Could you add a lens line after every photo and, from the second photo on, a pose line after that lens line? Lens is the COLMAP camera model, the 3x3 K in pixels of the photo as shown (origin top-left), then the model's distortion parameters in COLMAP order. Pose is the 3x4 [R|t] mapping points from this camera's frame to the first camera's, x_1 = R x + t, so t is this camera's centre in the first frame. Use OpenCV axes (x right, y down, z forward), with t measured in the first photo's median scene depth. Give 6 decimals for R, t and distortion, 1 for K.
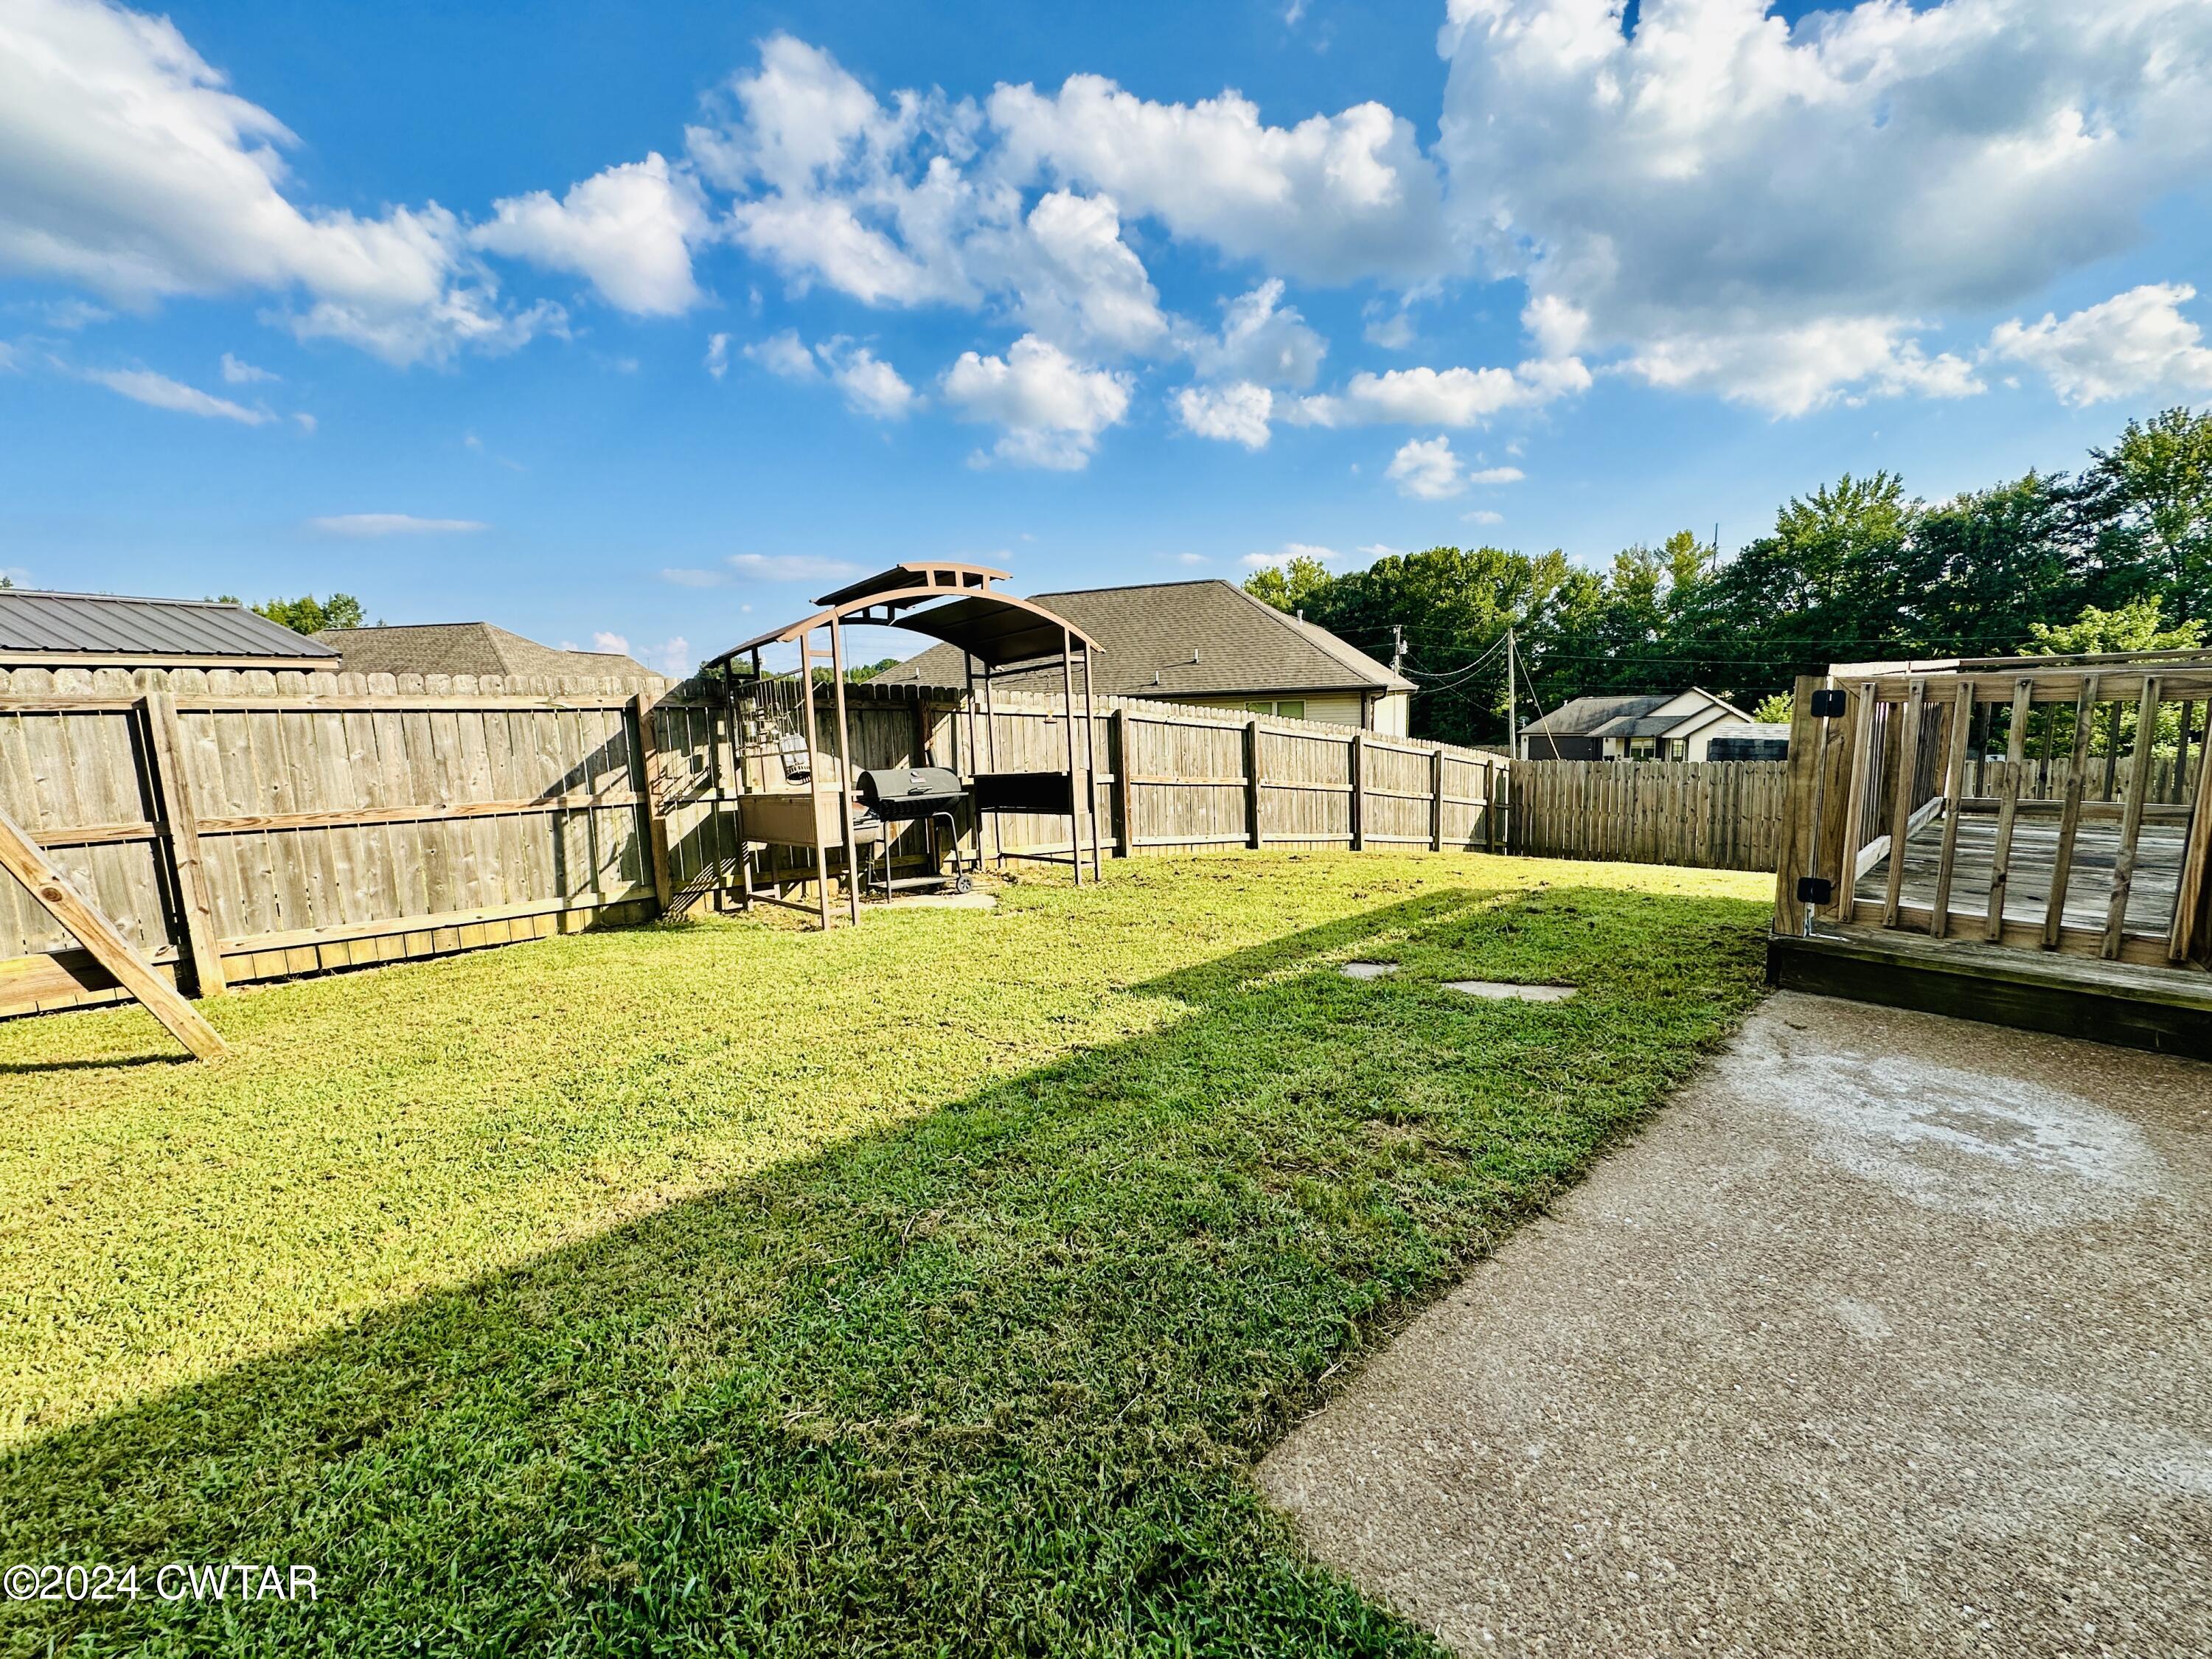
lens RADIAL K [[883.9, 0, 1097.2], [0, 883.9, 827.4], [0, 0, 1]] dist [-0.005669, 0.001835]
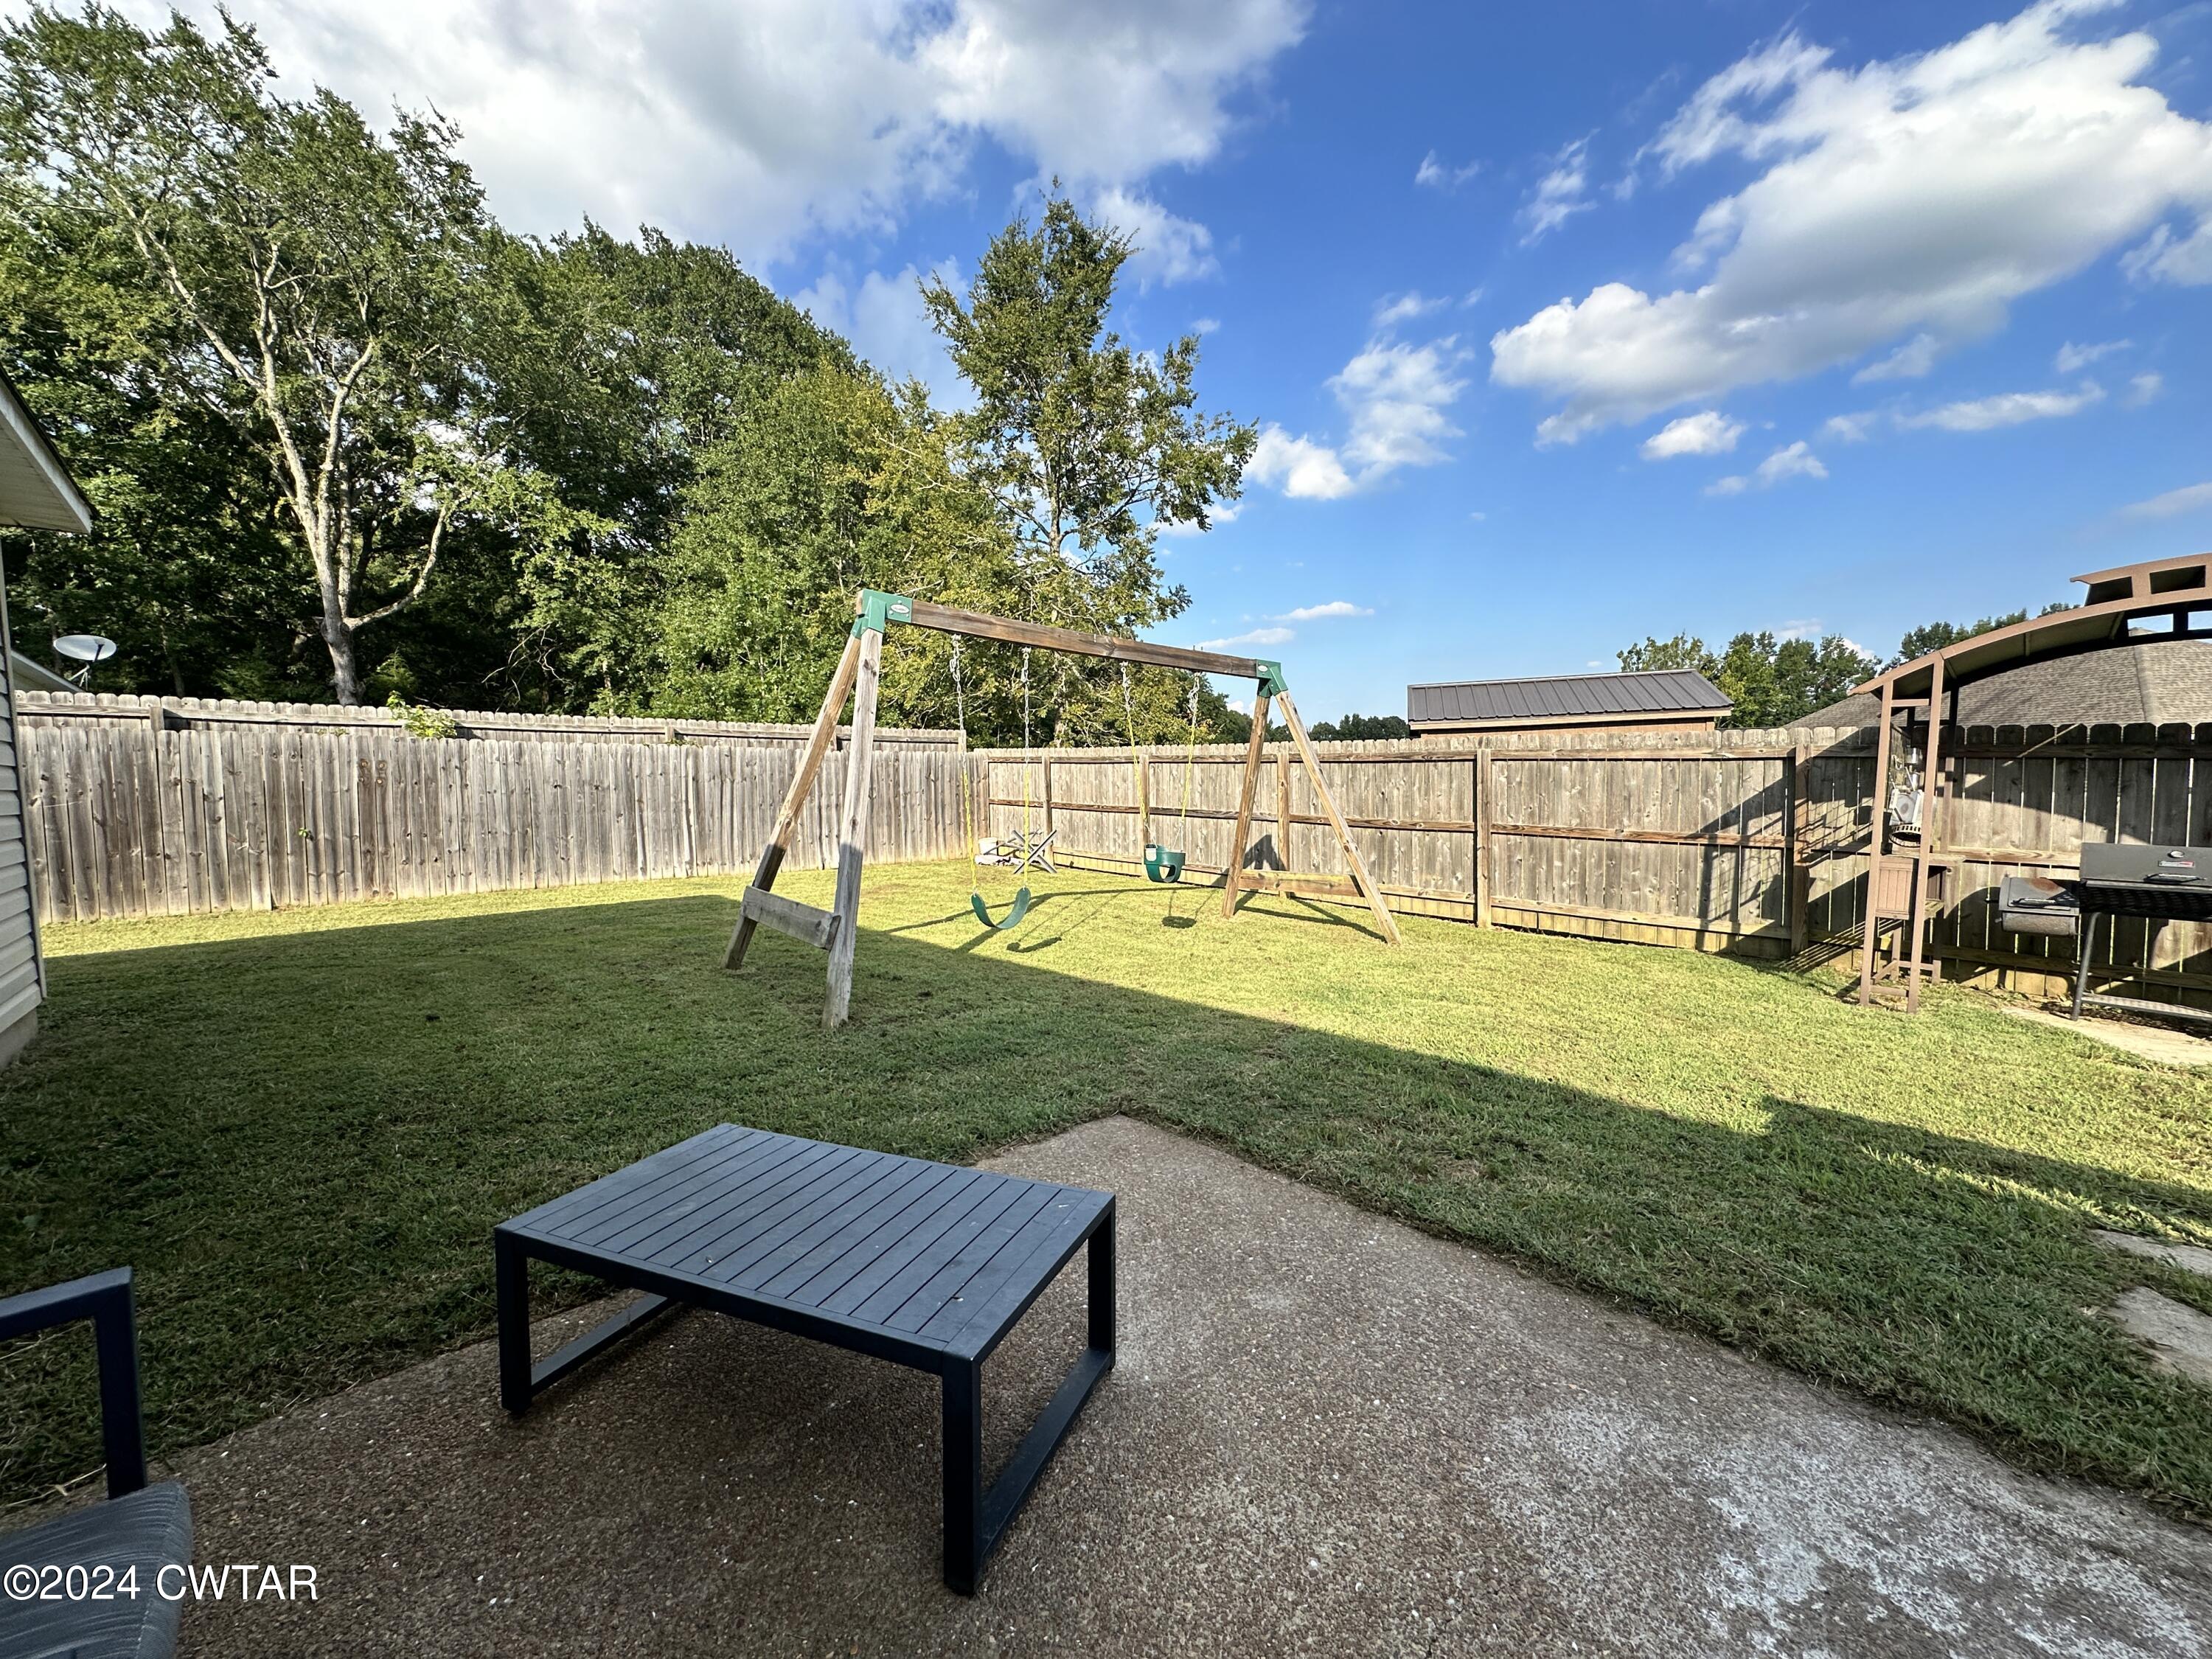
lens RADIAL K [[883.9, 0, 1108.3], [0, 883.9, 832.4], [0, 0, 1]] dist [-0.005669, 0.001835]
pose [[0.033566, 0.098689, -0.994552, 0.512380], [-0.115203, 0.988862, 0.094236, -0.053012], [0.992775, 0.111412, 0.044561, 0.154701]]
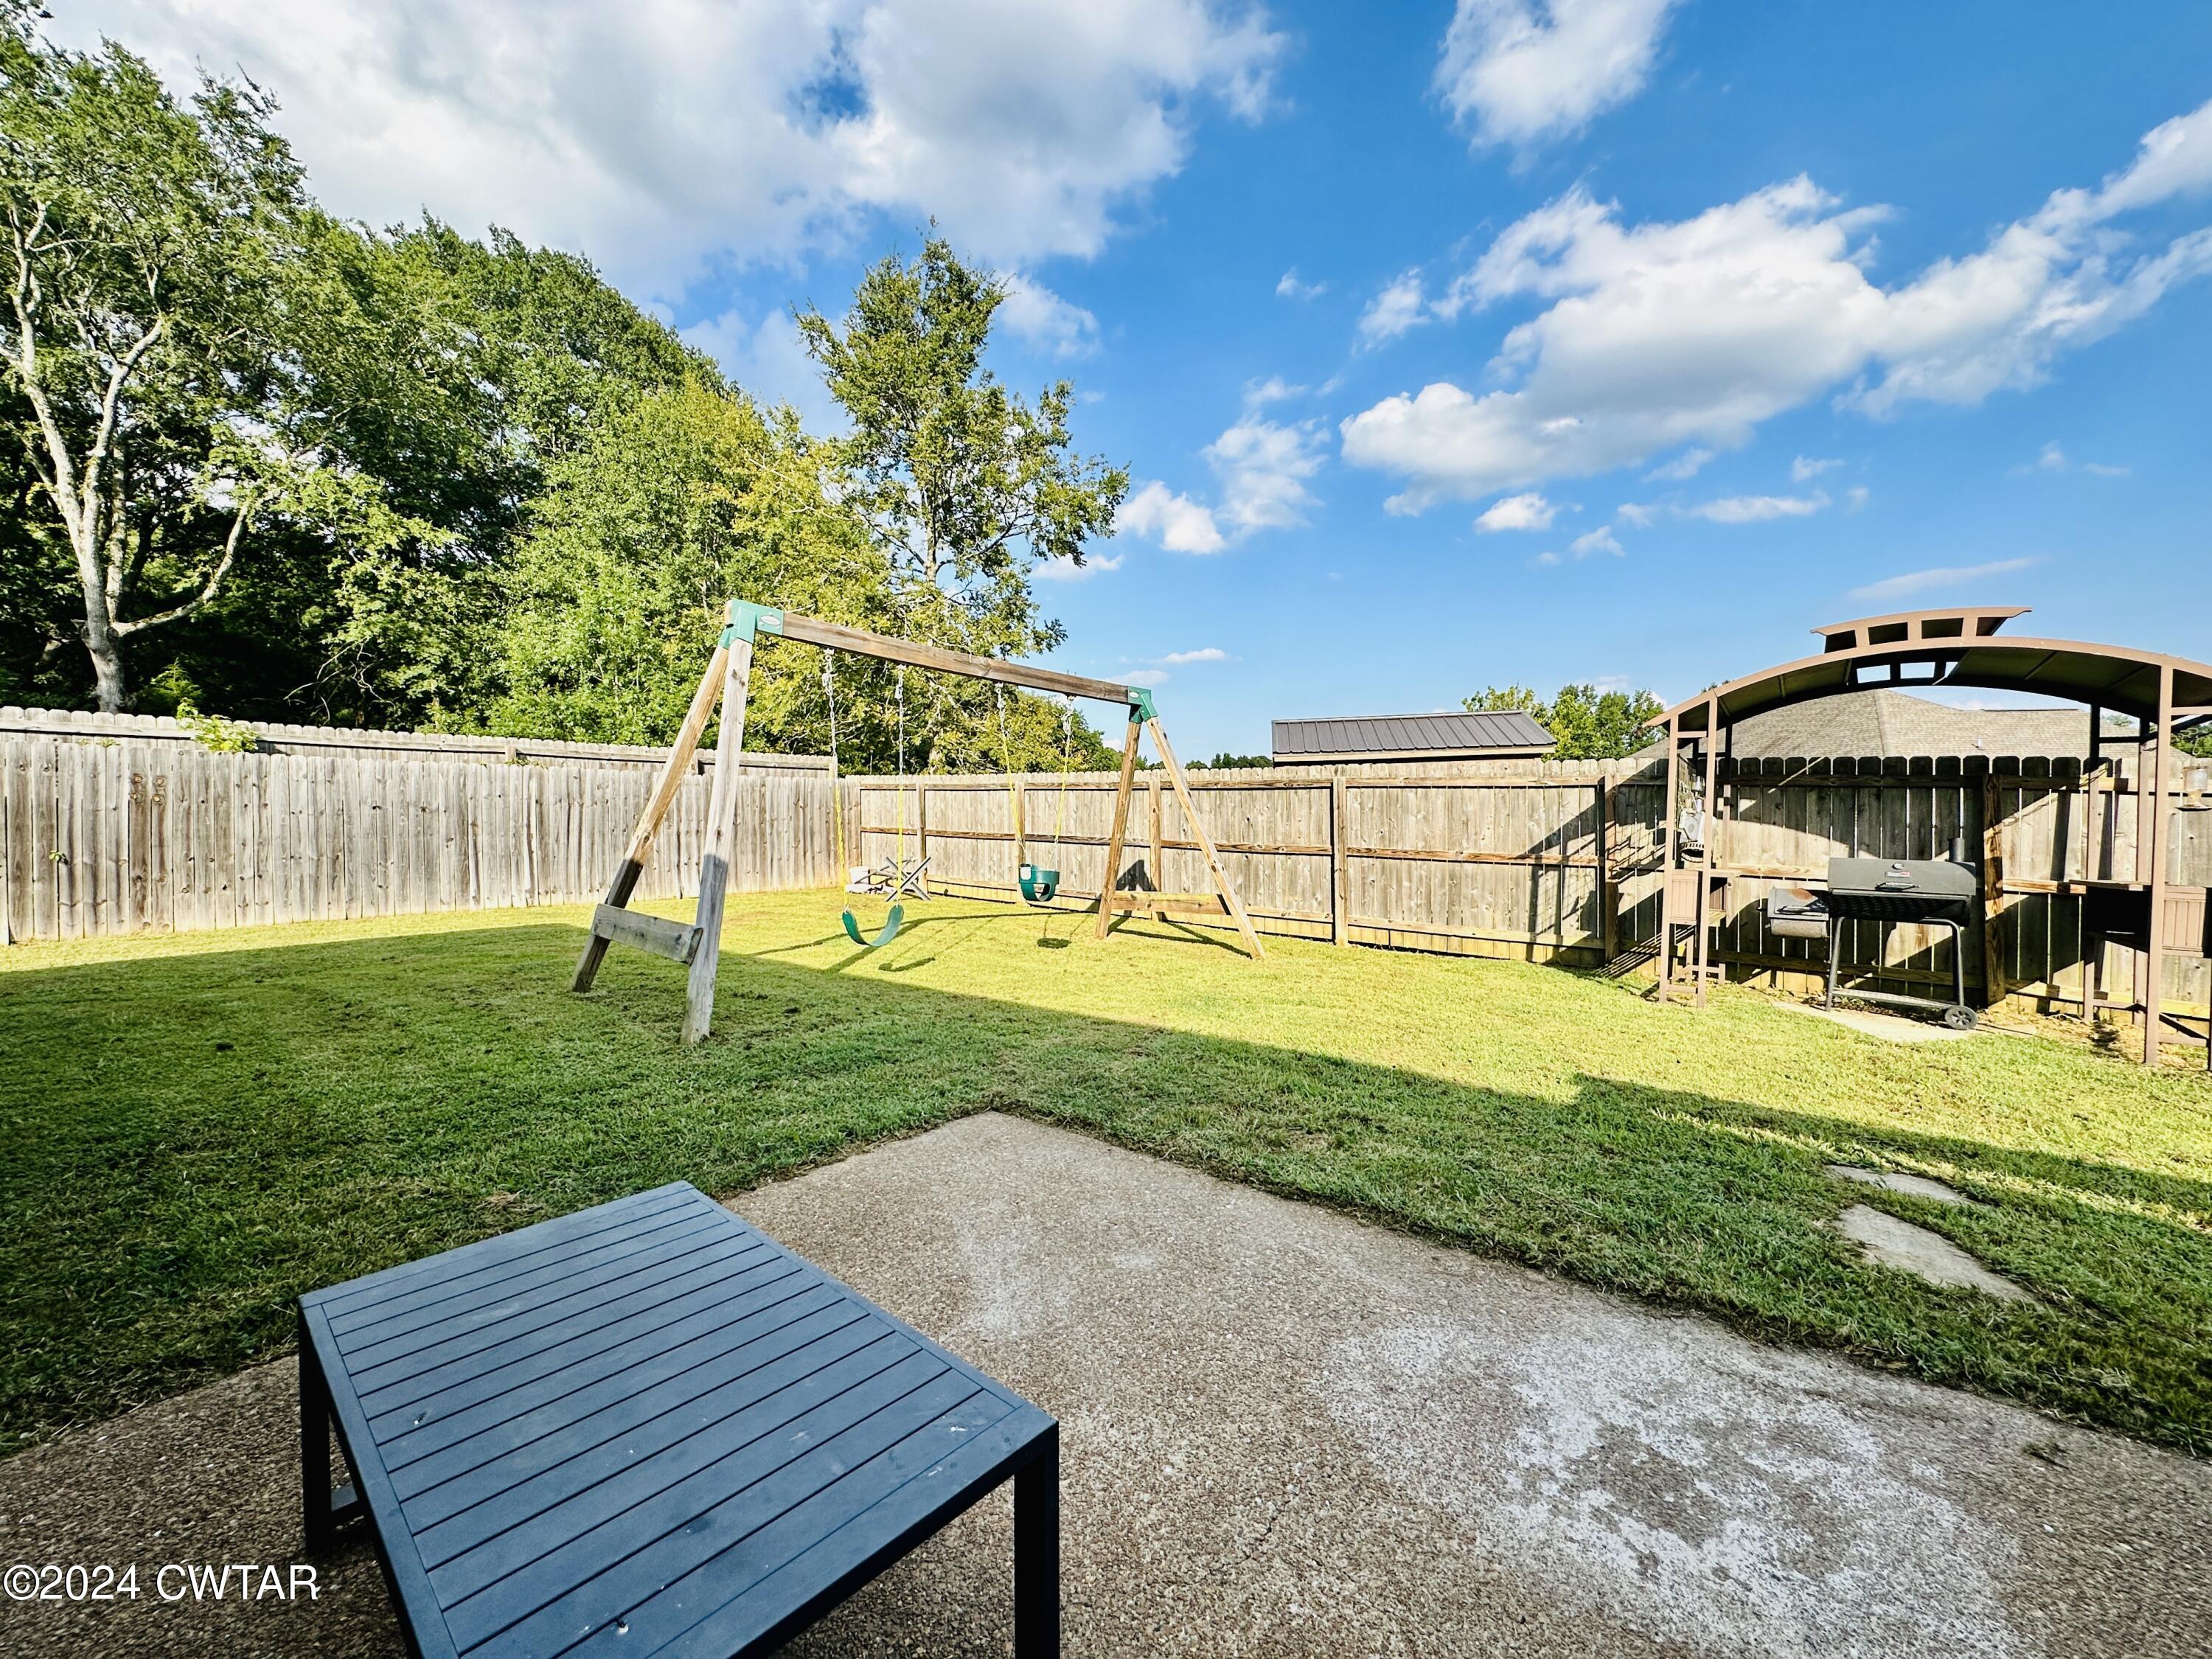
lens RADIAL K [[883.9, 0, 1108.2], [0, 883.9, 834.5], [0, 0, 1]] dist [-0.005669, 0.001835]
pose [[0.171658, 0.060228, -0.983314, 0.531867], [-0.124870, 0.991409, 0.038925, -0.034485], [0.977211, 0.116105, 0.177704, 0.158204]]
